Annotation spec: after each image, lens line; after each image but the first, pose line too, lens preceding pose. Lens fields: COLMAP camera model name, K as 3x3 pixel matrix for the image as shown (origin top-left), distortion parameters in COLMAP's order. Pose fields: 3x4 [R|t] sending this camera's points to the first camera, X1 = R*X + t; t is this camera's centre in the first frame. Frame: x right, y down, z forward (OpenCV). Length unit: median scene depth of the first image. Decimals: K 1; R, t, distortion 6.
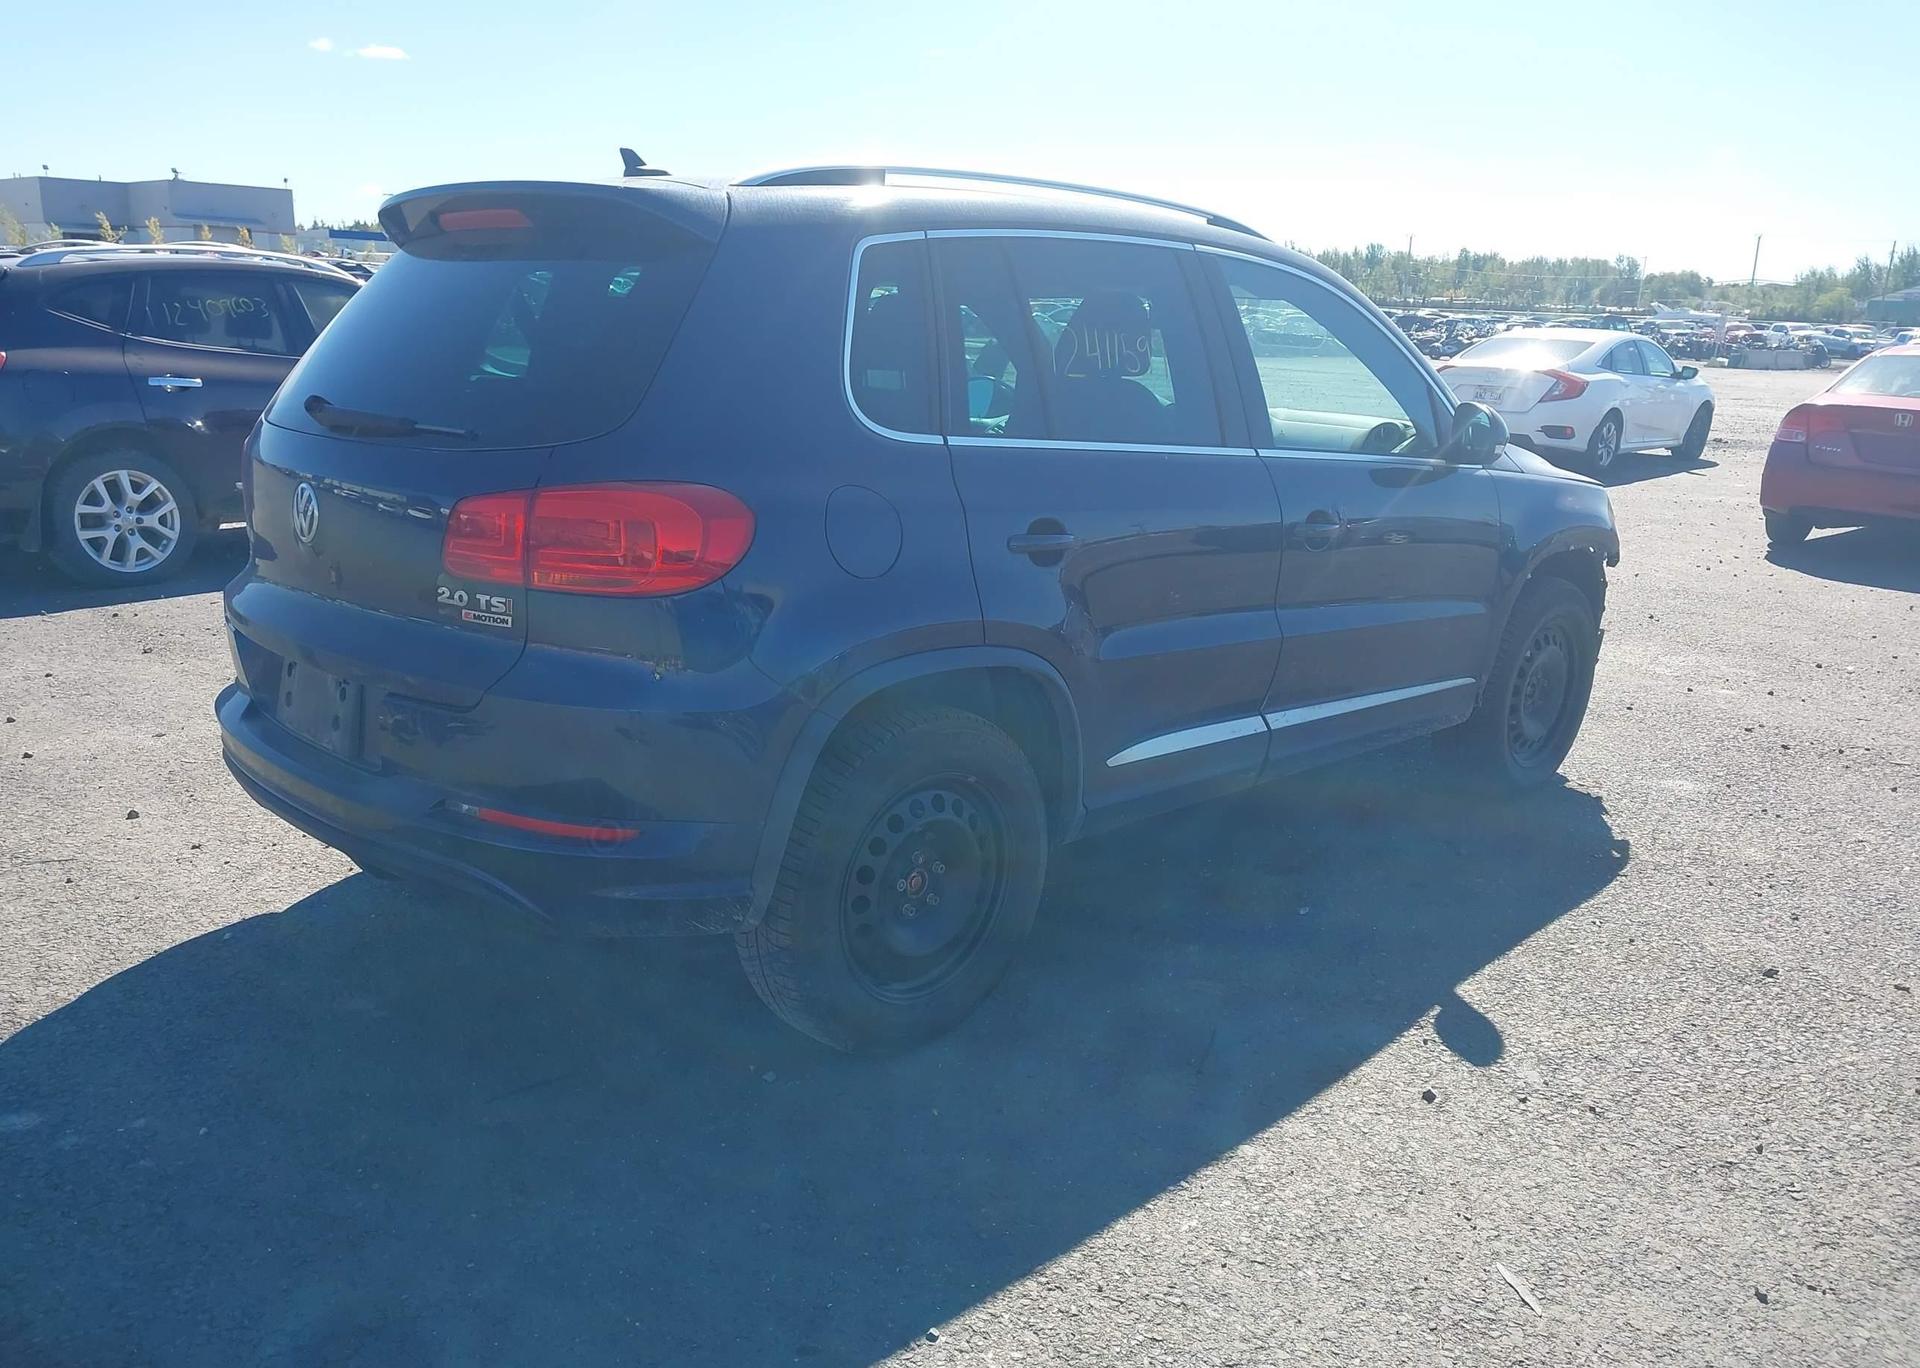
lens RADIAL K [[1483.1, 0, 931.4], [0, 1483.1, 758.5], [0, 0, 1]] dist [0.048802, -0.058410]
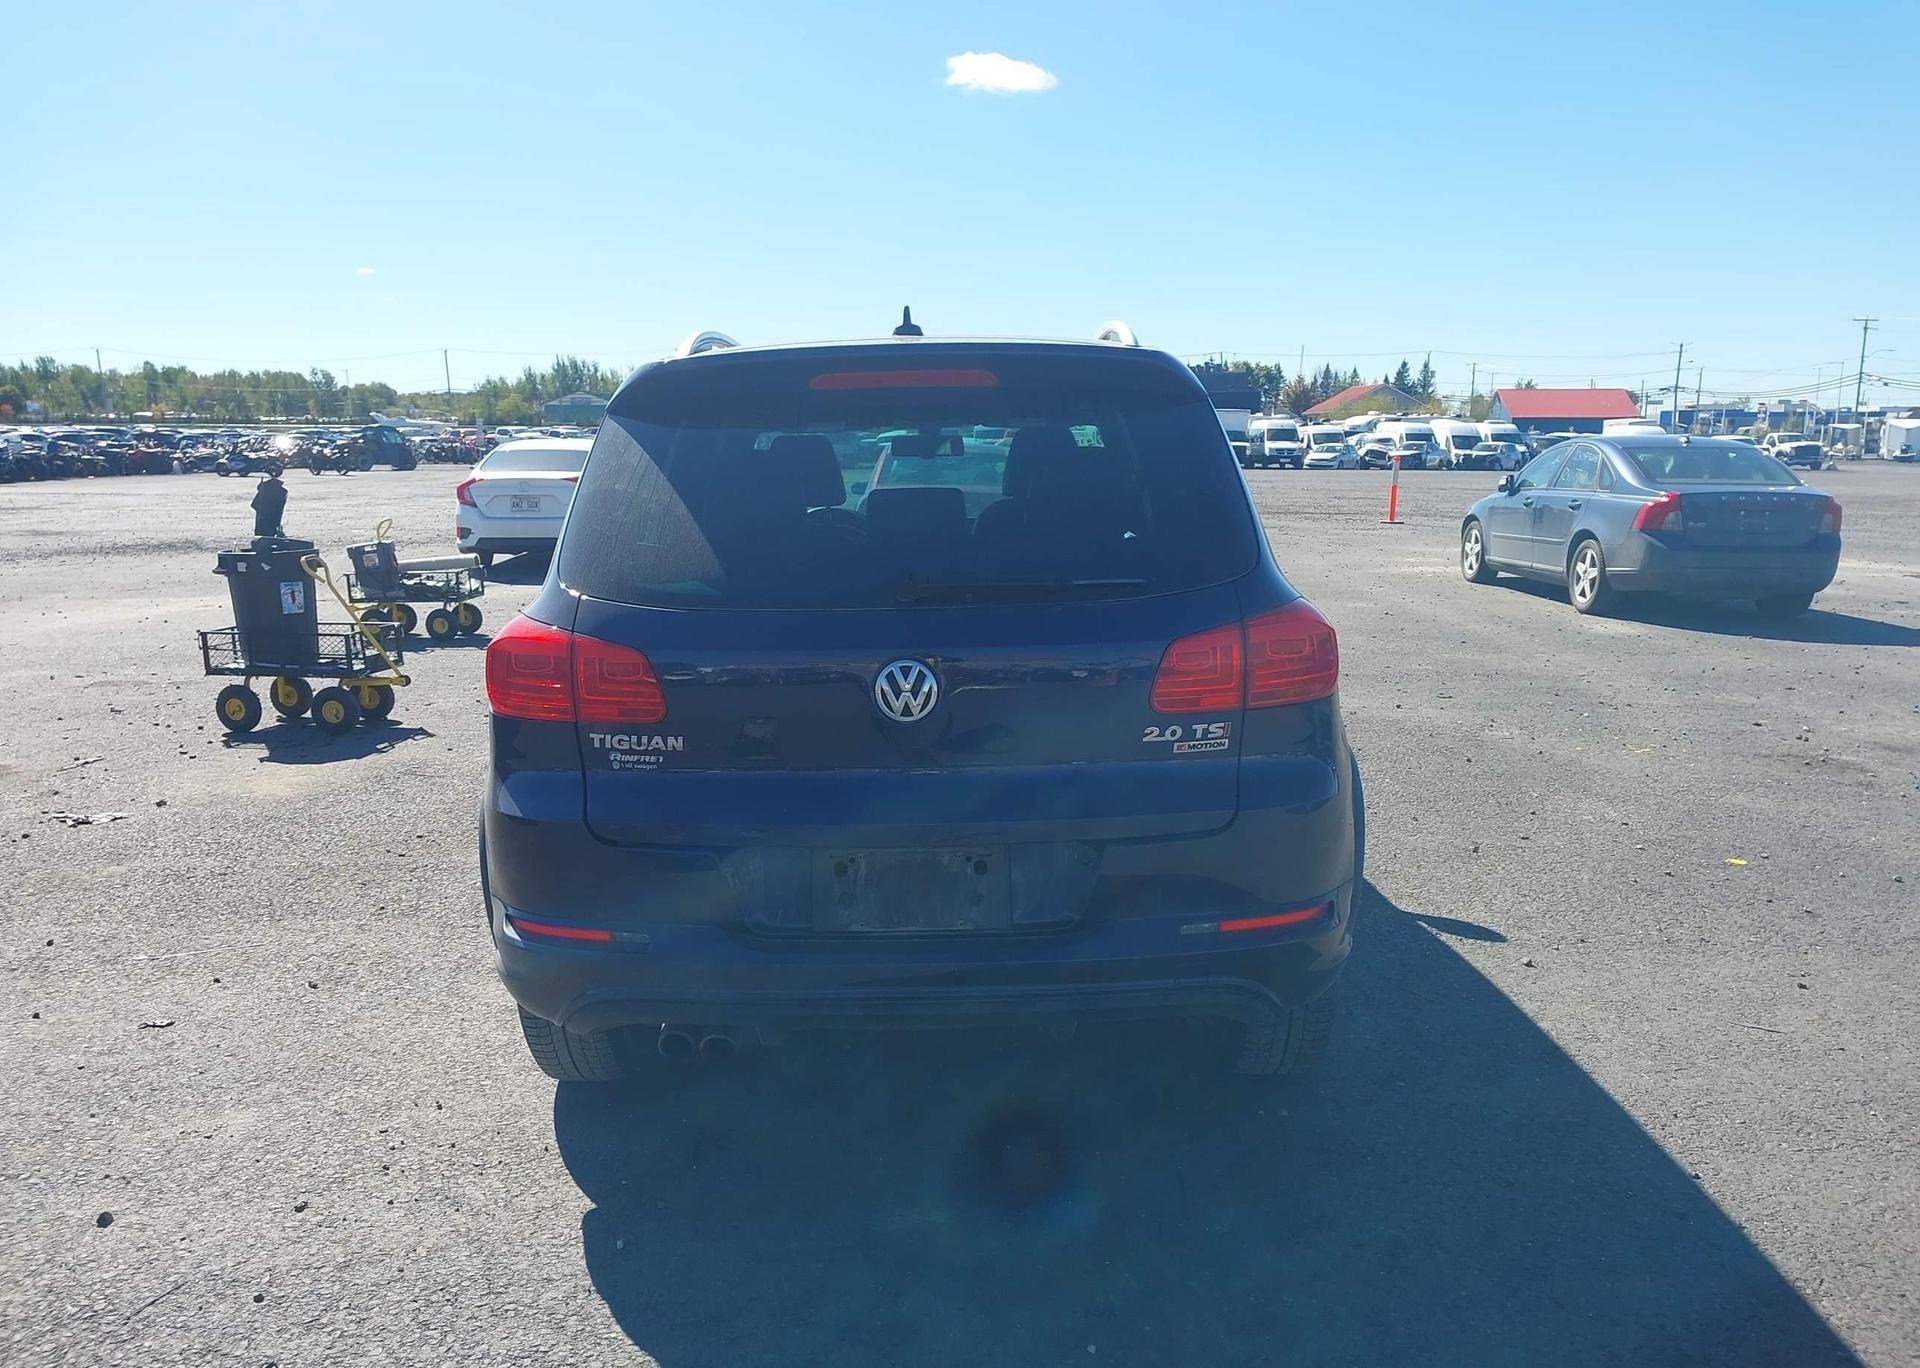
lens RADIAL K [[1483.1, 0, 931.4], [0, 1483.1, 758.5], [0, 0, 1]] dist [0.048802, -0.058410]
pose [[0.700502, -0.192696, 0.687143, -0.932969], [0.239548, 0.970482, 0.027947, -0.128203], [-0.672245, 0.145027, 0.725985, 0.274091]]
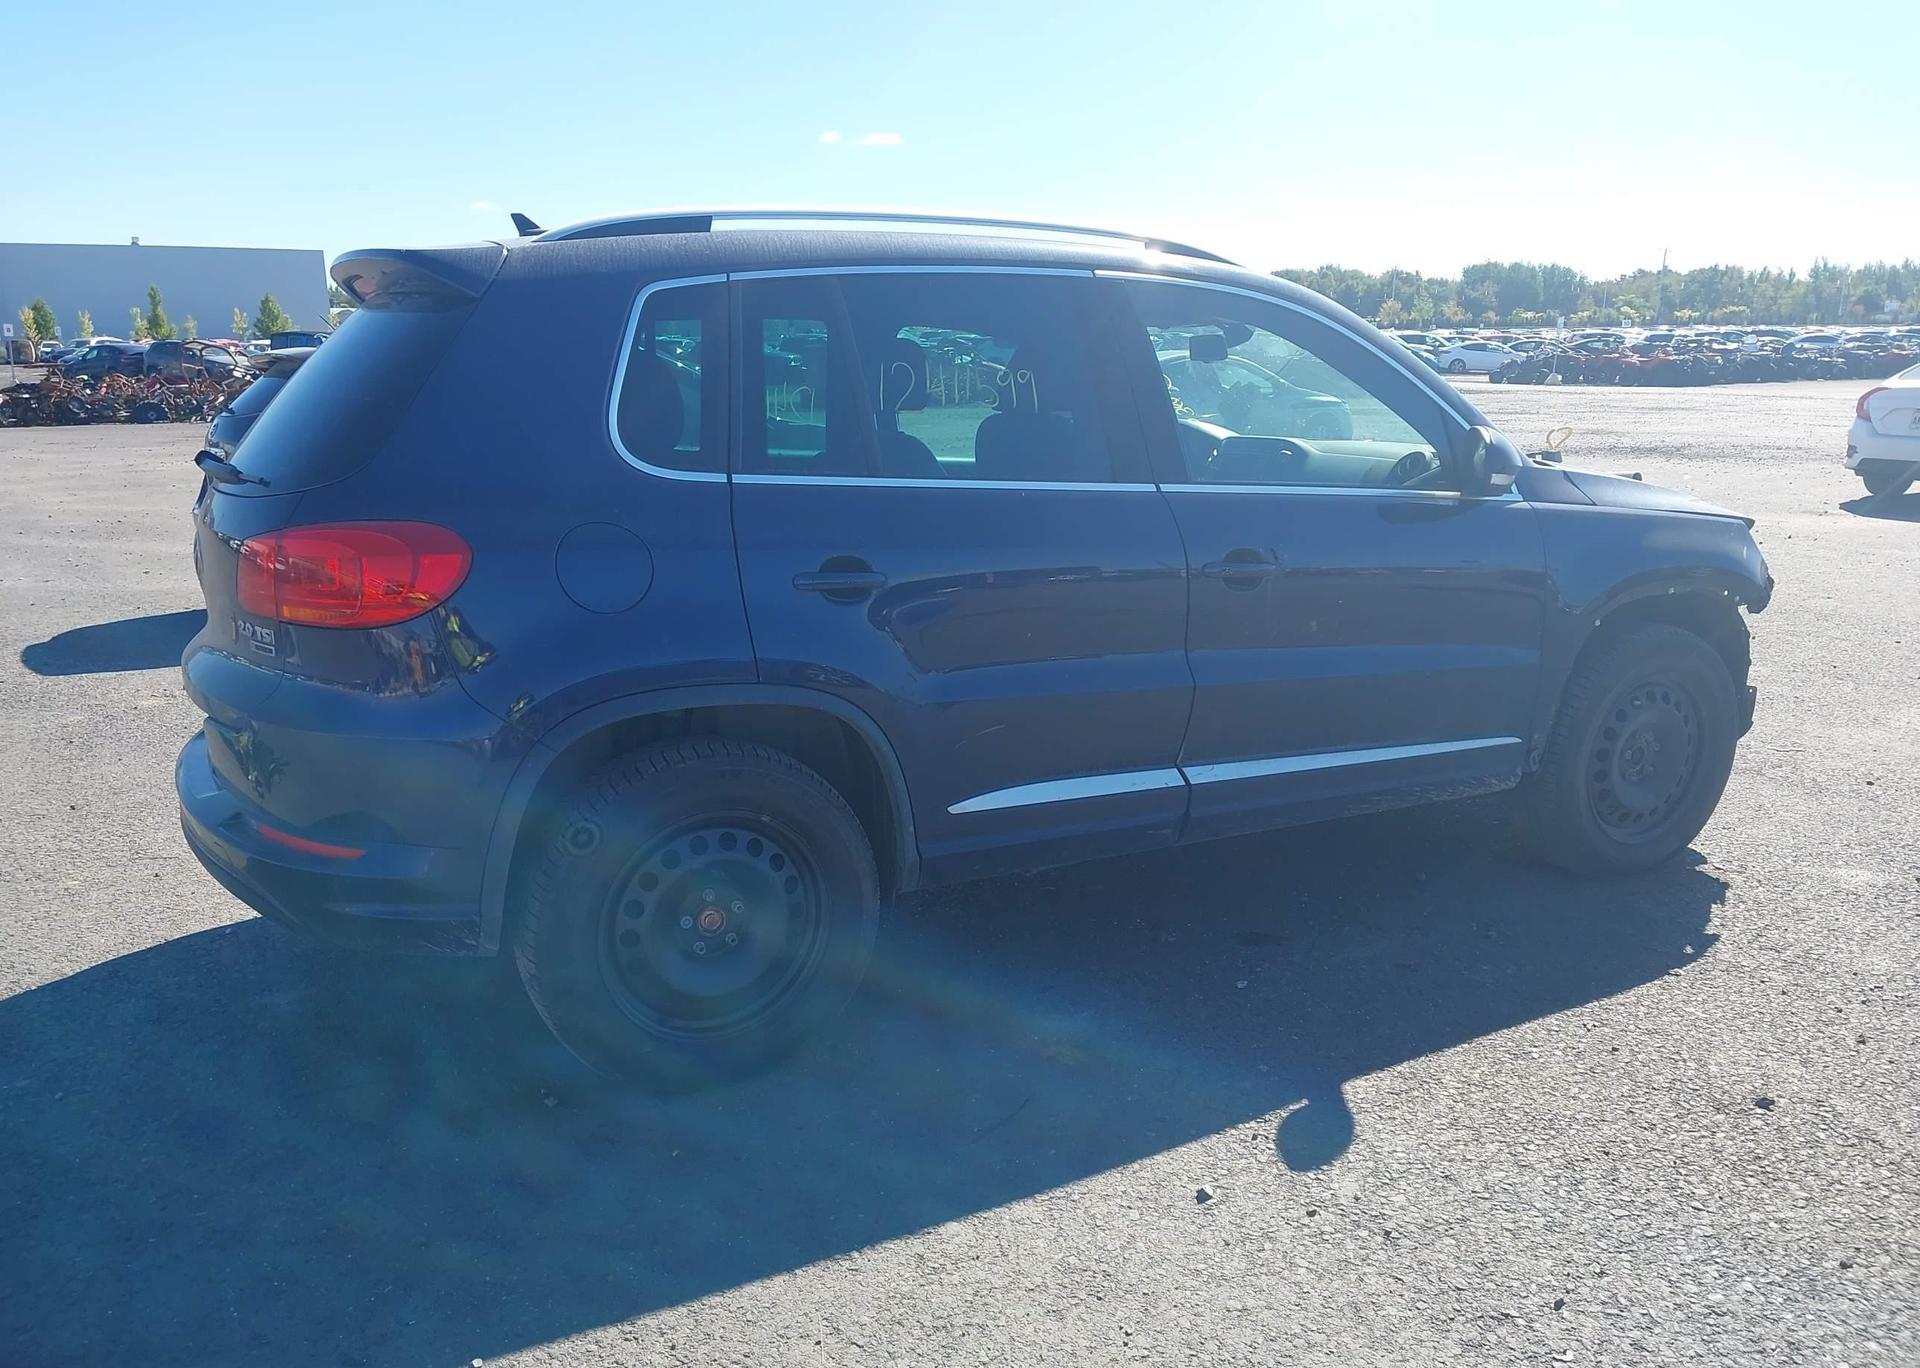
lens RADIAL K [[1483.1, 0, 931.4], [0, 1483.1, 758.5], [0, 0, 1]] dist [0.048802, -0.058410]
pose [[0.955774, 0.033958, -0.292136, 0.387986], [-0.043469, 0.998713, -0.026126, -0.004831], [0.290873, 0.037670, 0.956020, 0.078803]]
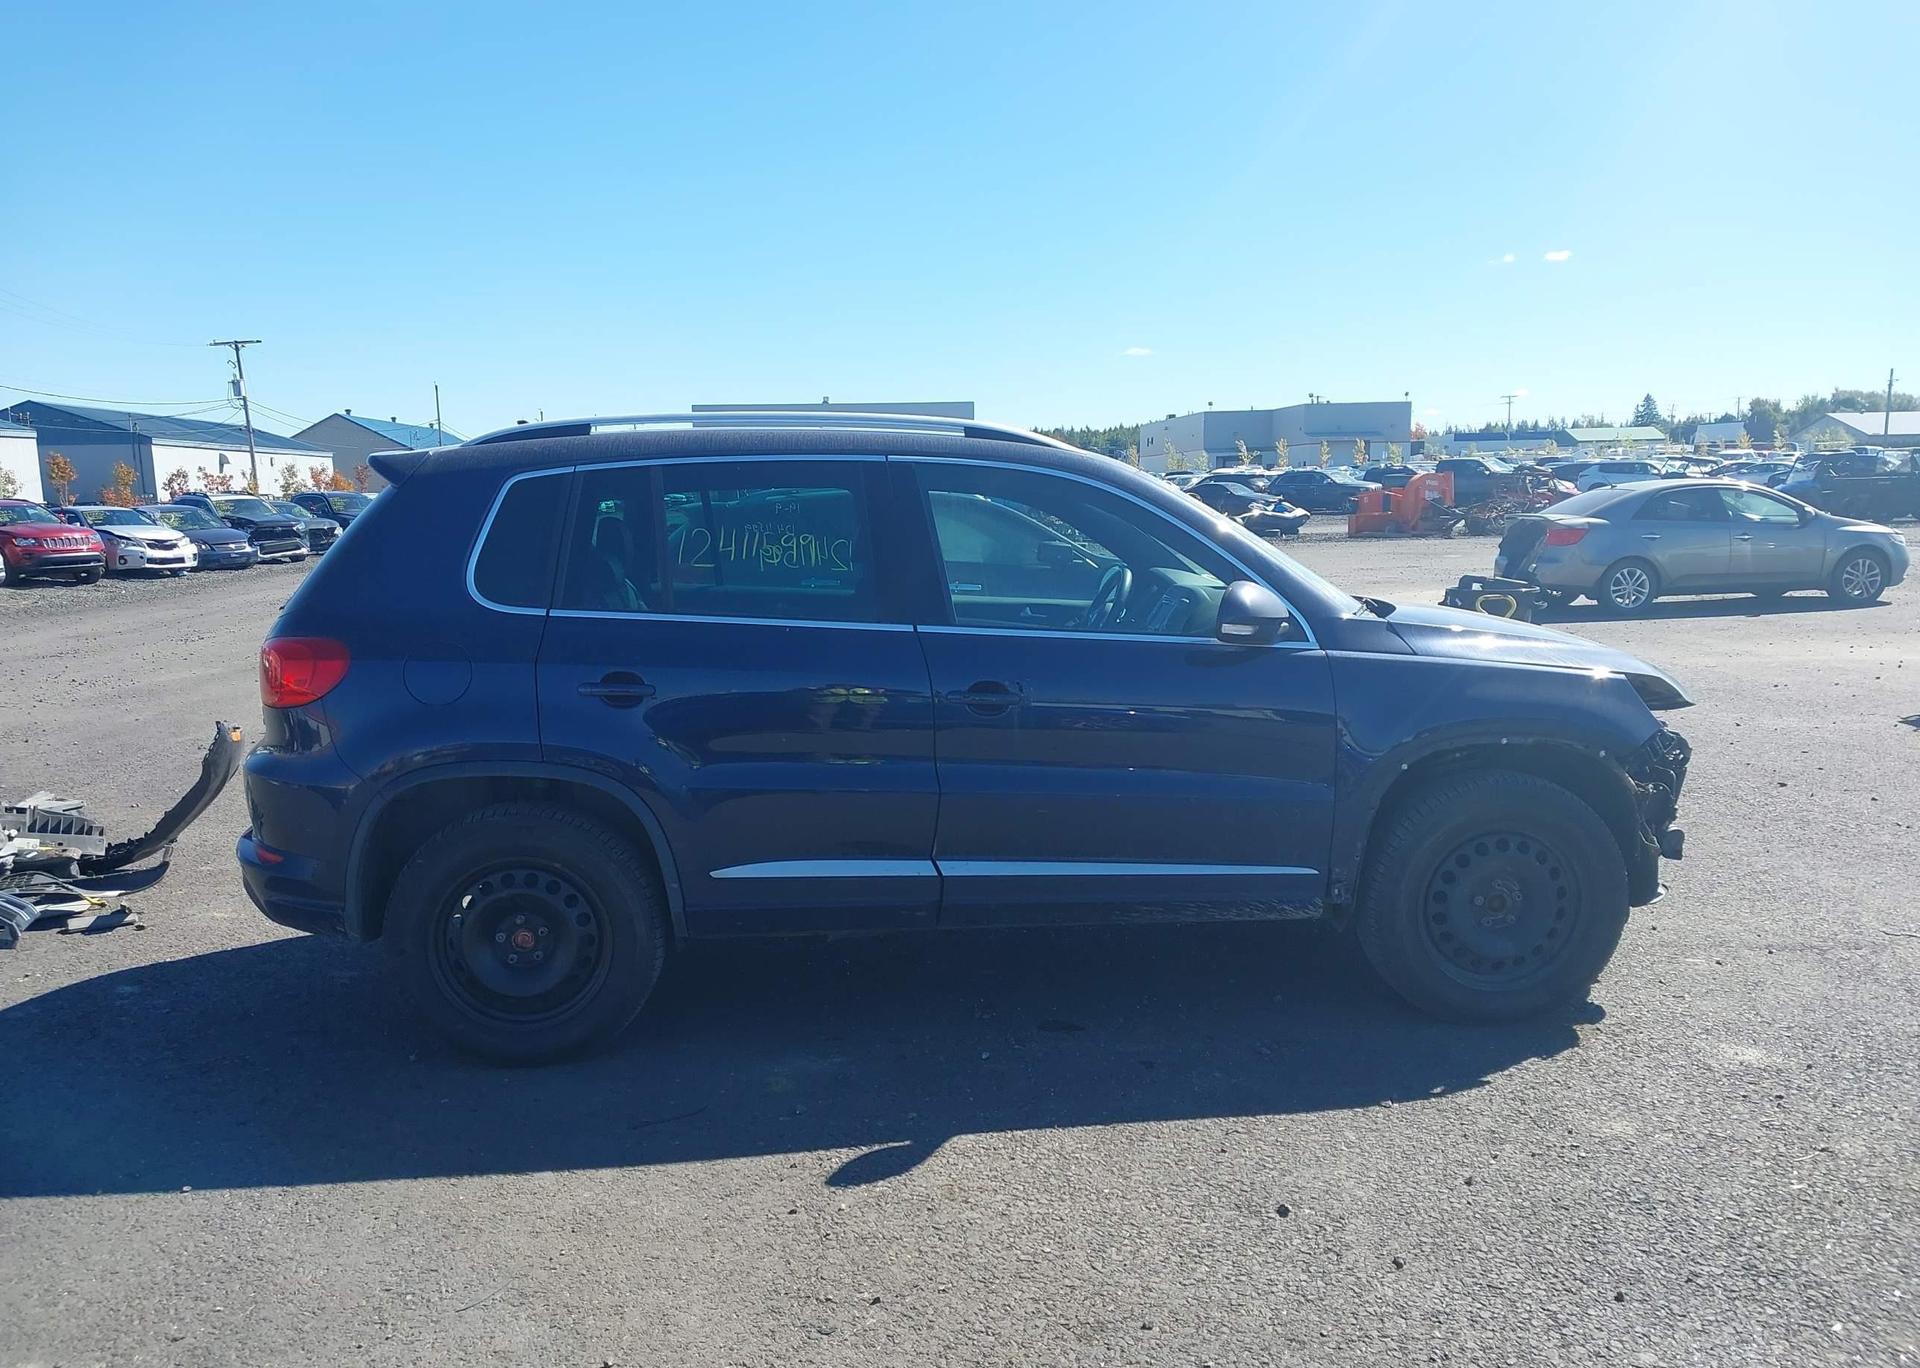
lens RADIAL K [[1483.1, 0, 931.4], [0, 1483.1, 758.5], [0, 0, 1]] dist [0.048802, -0.058410]
pose [[0.762046, 0.061467, -0.644599, 1.036741], [-0.140876, 0.987377, -0.072390, -0.028458], [0.632012, 0.145973, 0.761086, 0.175623]]
